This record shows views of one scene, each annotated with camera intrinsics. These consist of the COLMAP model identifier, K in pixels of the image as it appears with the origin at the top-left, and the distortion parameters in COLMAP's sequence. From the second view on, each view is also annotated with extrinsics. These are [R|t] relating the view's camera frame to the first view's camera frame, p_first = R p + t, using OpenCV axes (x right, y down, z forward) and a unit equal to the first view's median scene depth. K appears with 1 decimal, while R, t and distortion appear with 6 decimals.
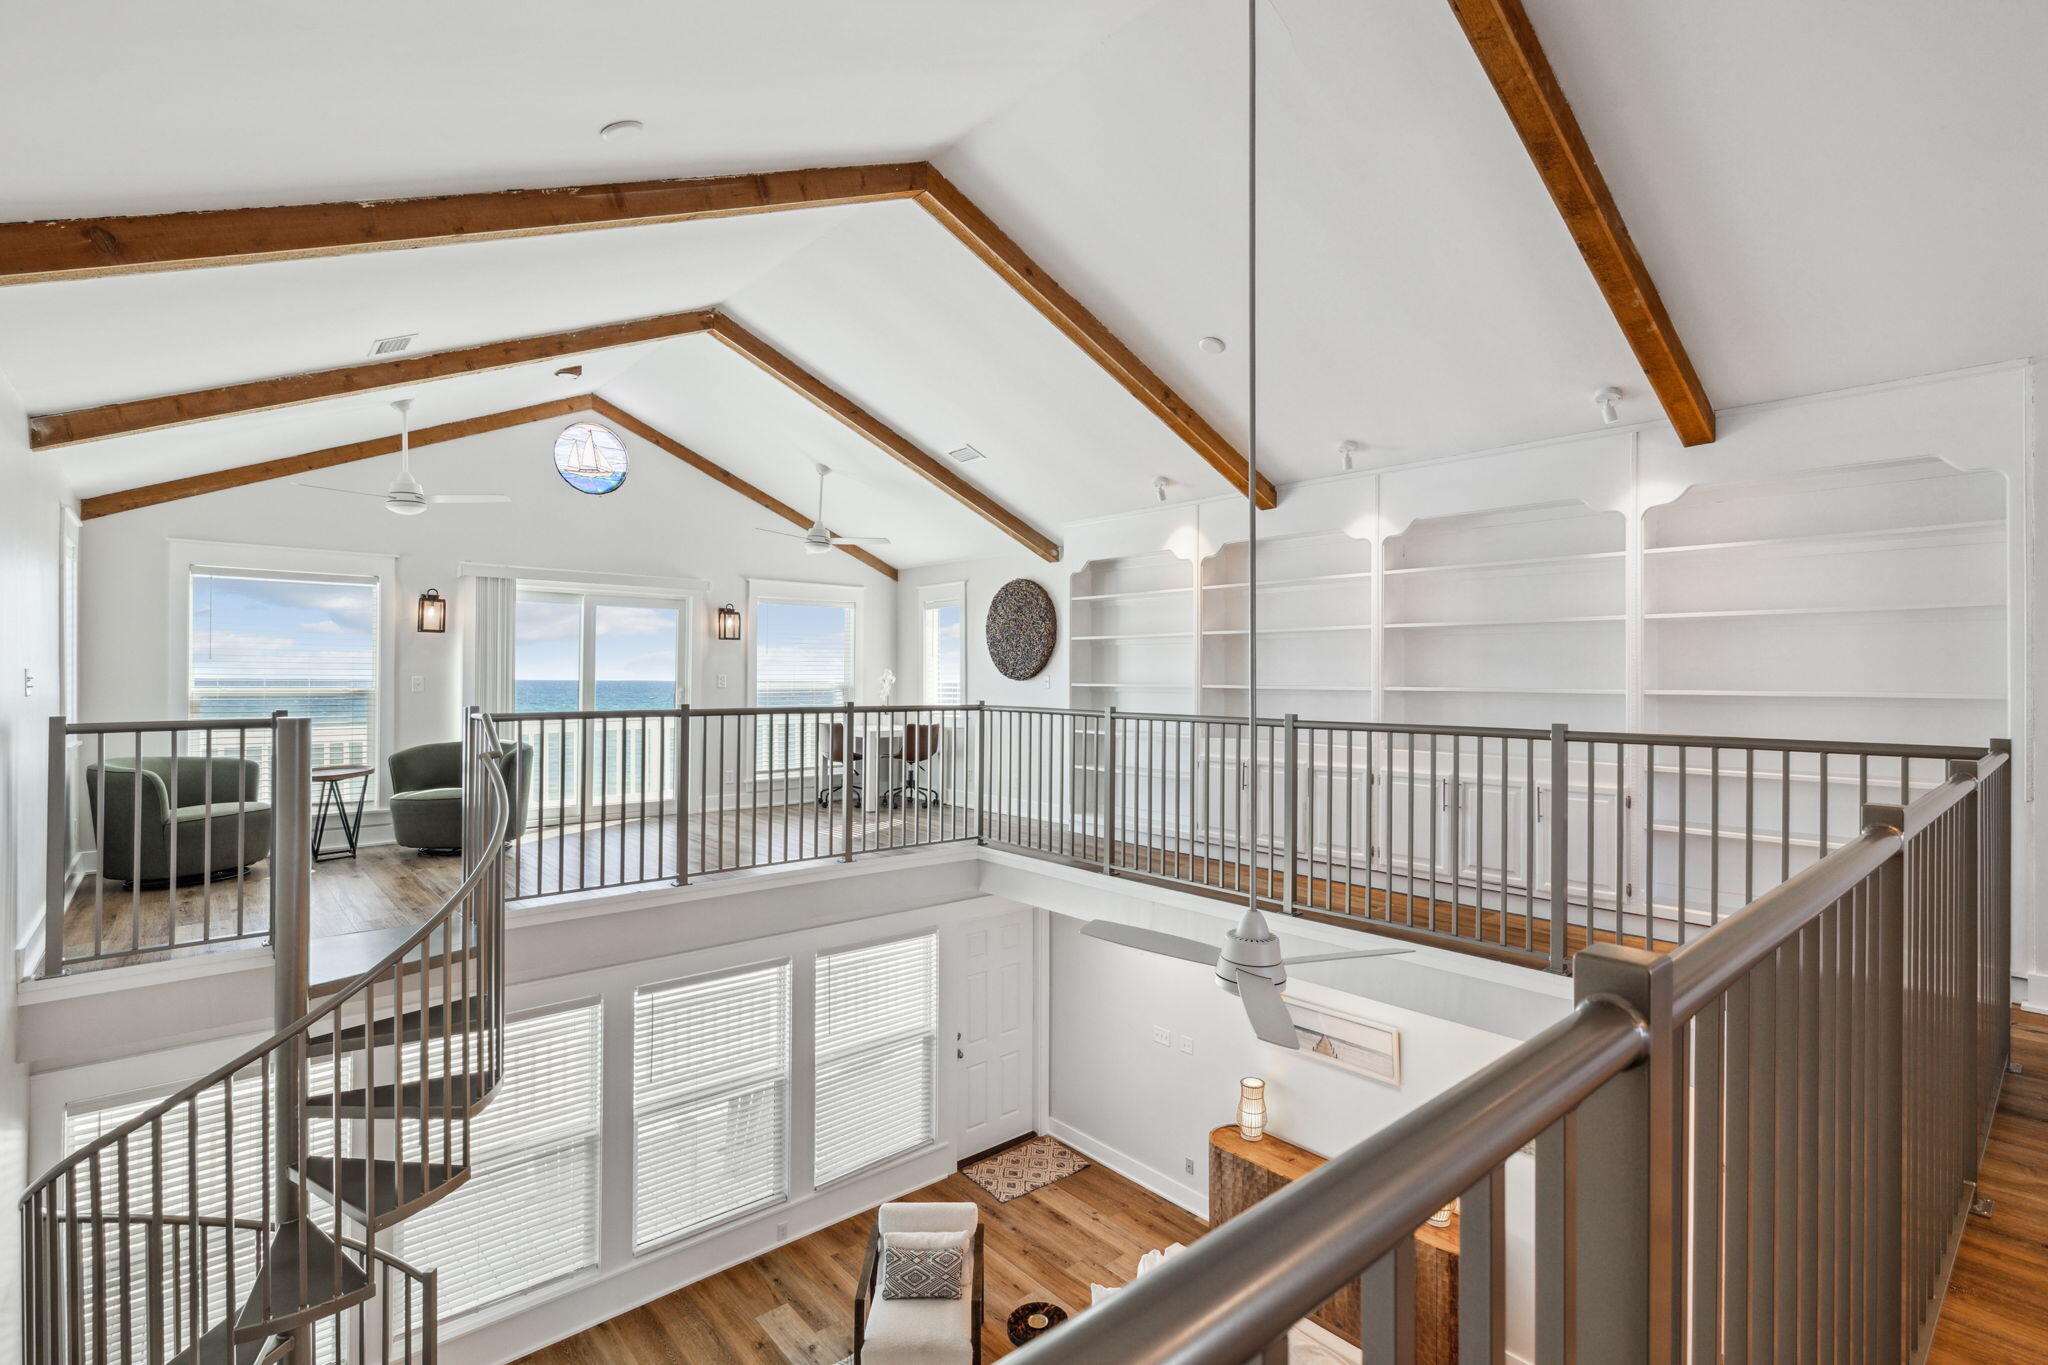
lens RADIAL K [[950.0, 0, 1027.3], [0, 950.0, 672.4], [0, 0, 1]] dist [-0.002338, -0.000266]
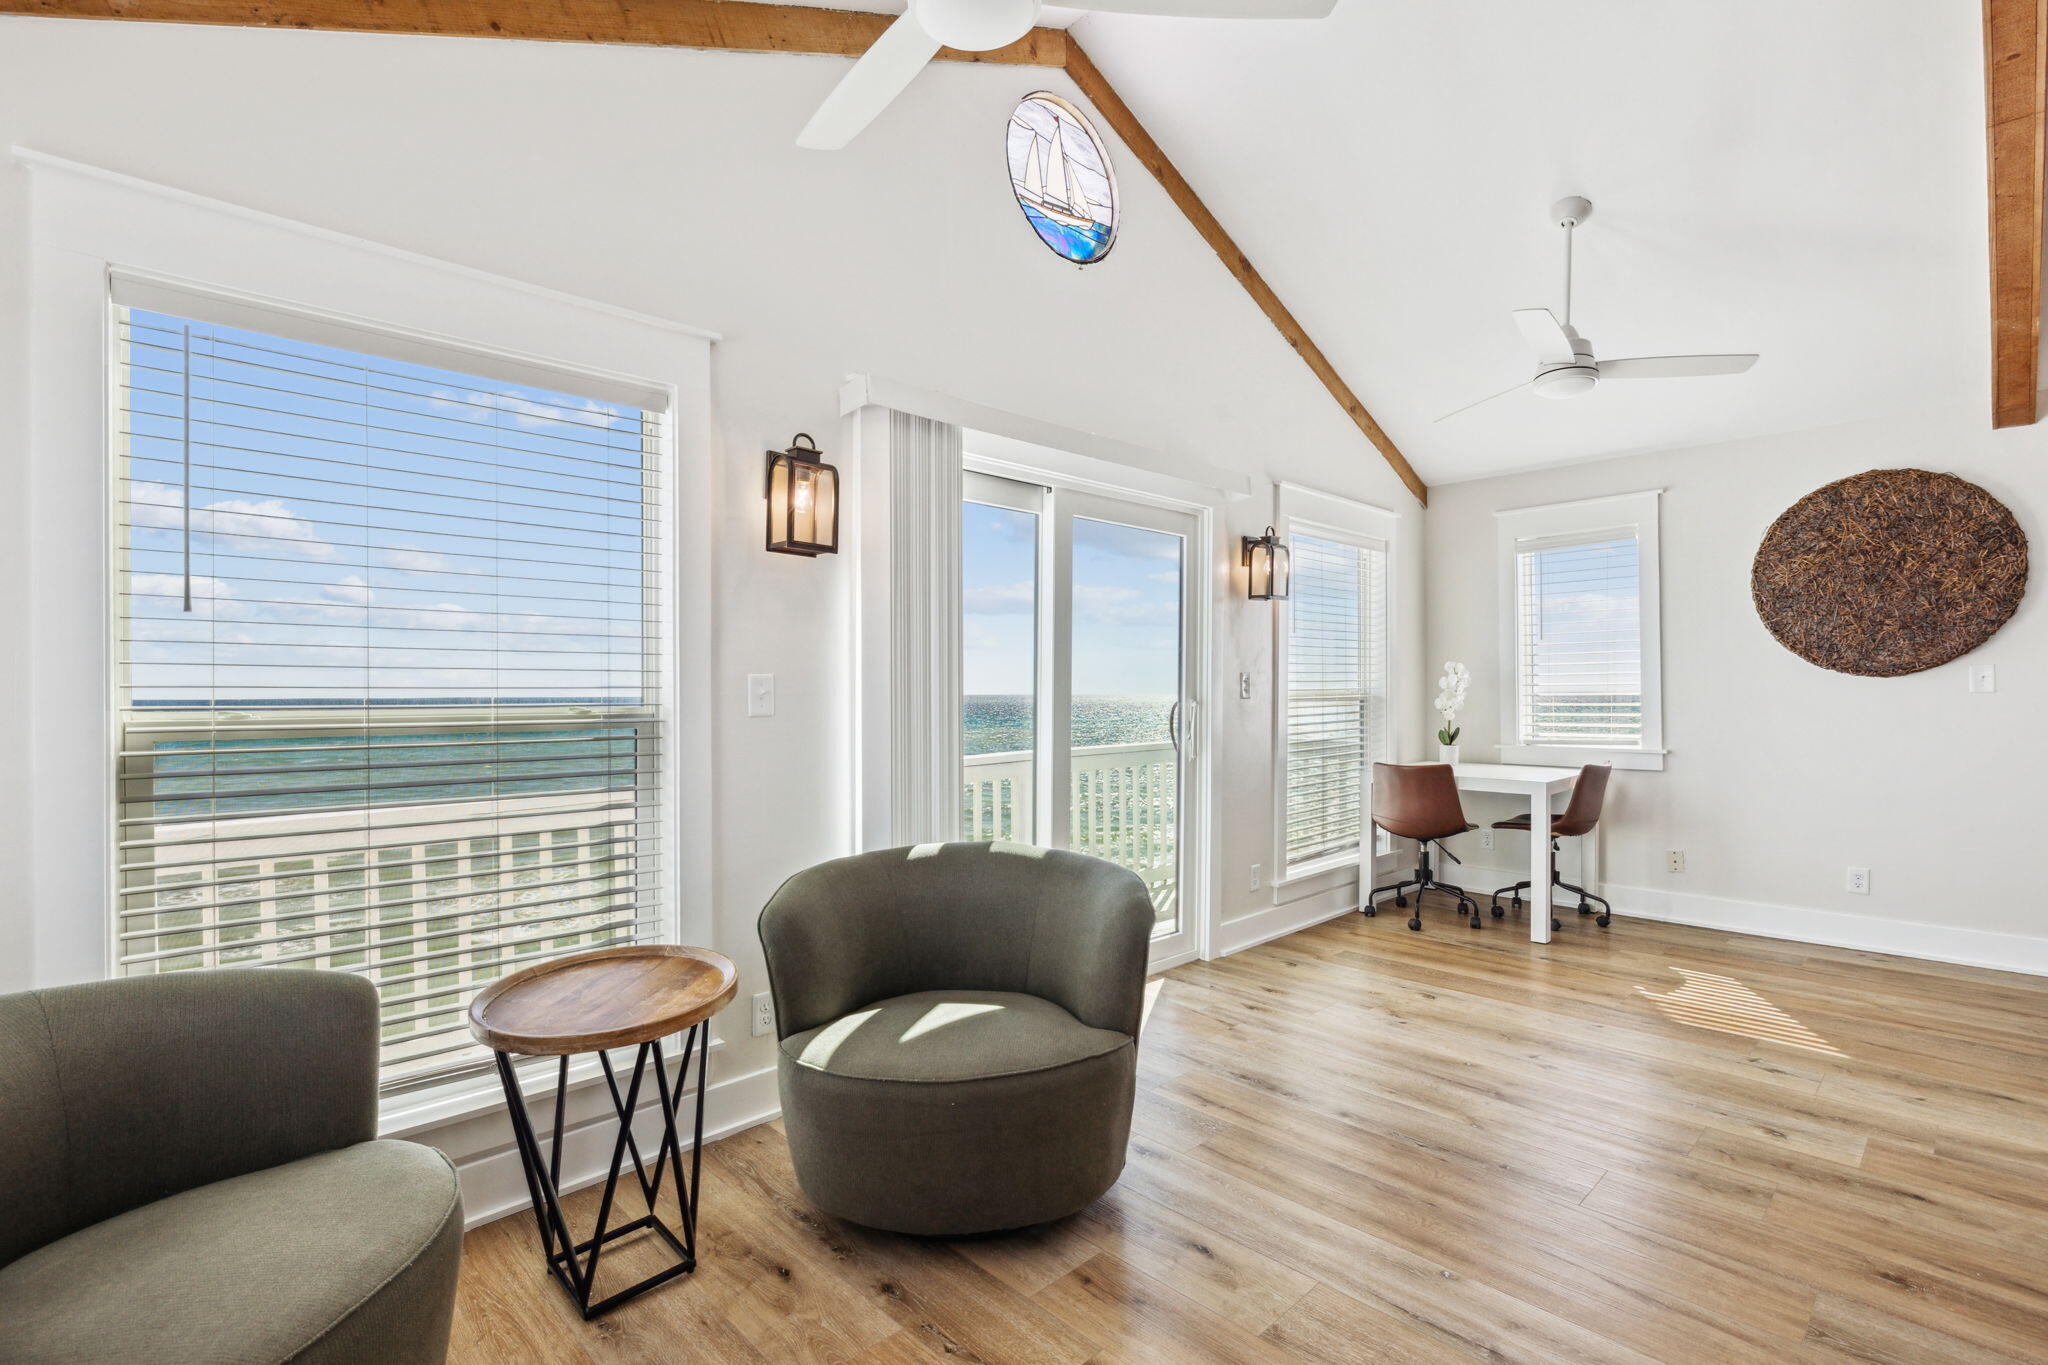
lens RADIAL K [[956.8, 0, 1024.0], [0, 956.8, 682.5], [0, 0, 1]] dist [-0.003181, 0.005856]
pose [[0.999062, -0.010486, 0.042007, -0.554976], [0.010730, 0.999927, -0.005599, 0.011226], [-0.041945, 0.006045, 0.999102, 0.621997]]
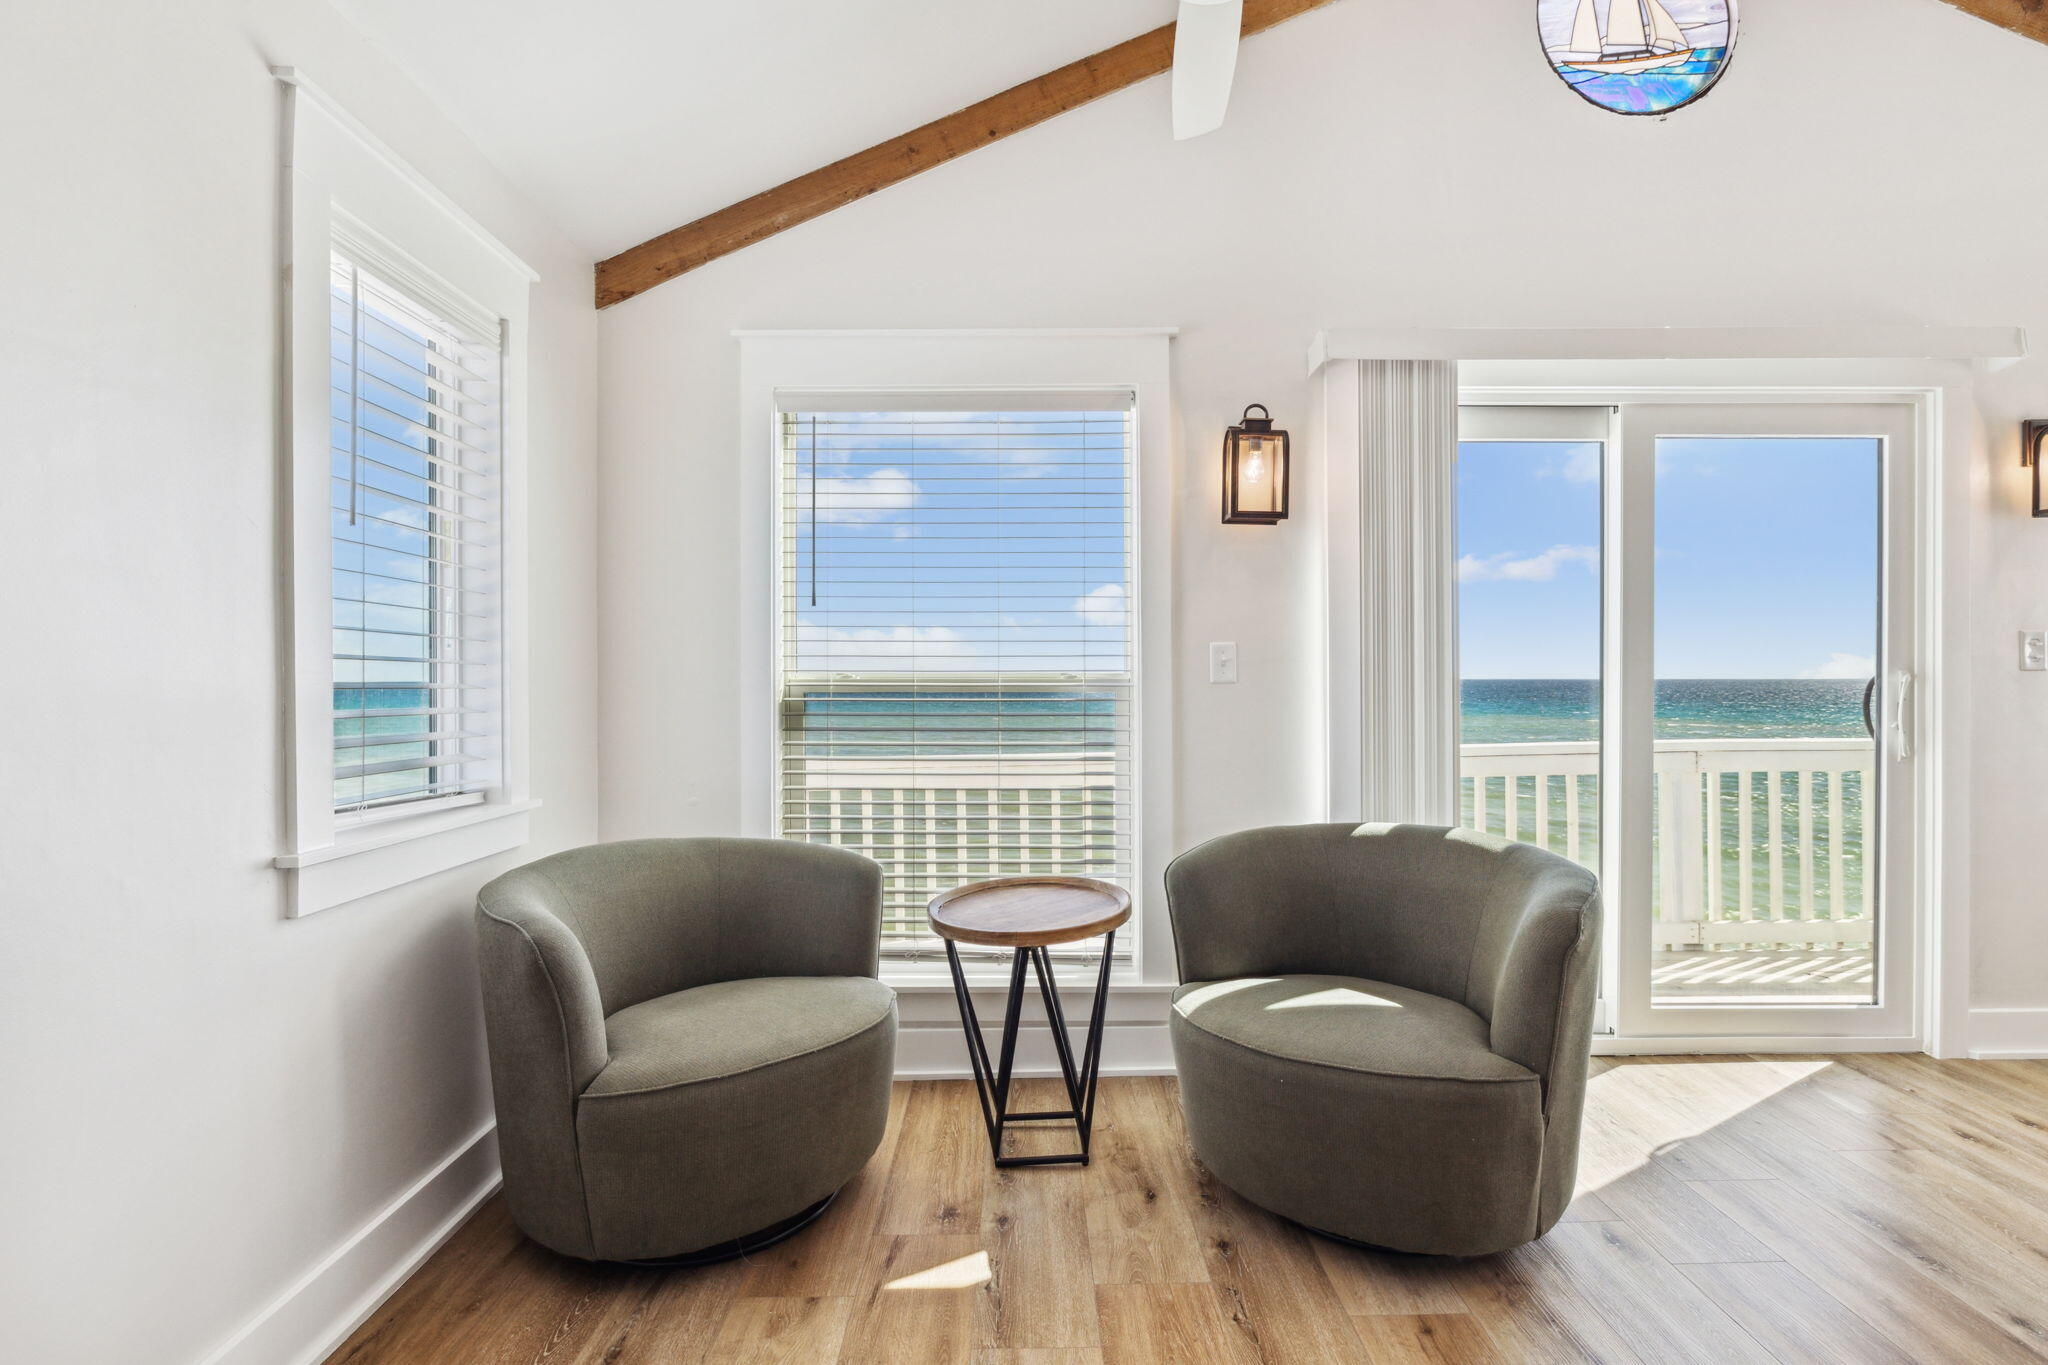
lens RADIAL K [[980.0, 0, 1023.4], [0, 980.0, 662.3], [0, 0, 1]] dist [0.000138, 0.000033]
pose [[0.751482, -0.018390, -0.659497, -0.440456], [0.008590, 0.999799, -0.018091, 0.019266], [0.659698, 0.007930, 0.751489, 0.646365]]
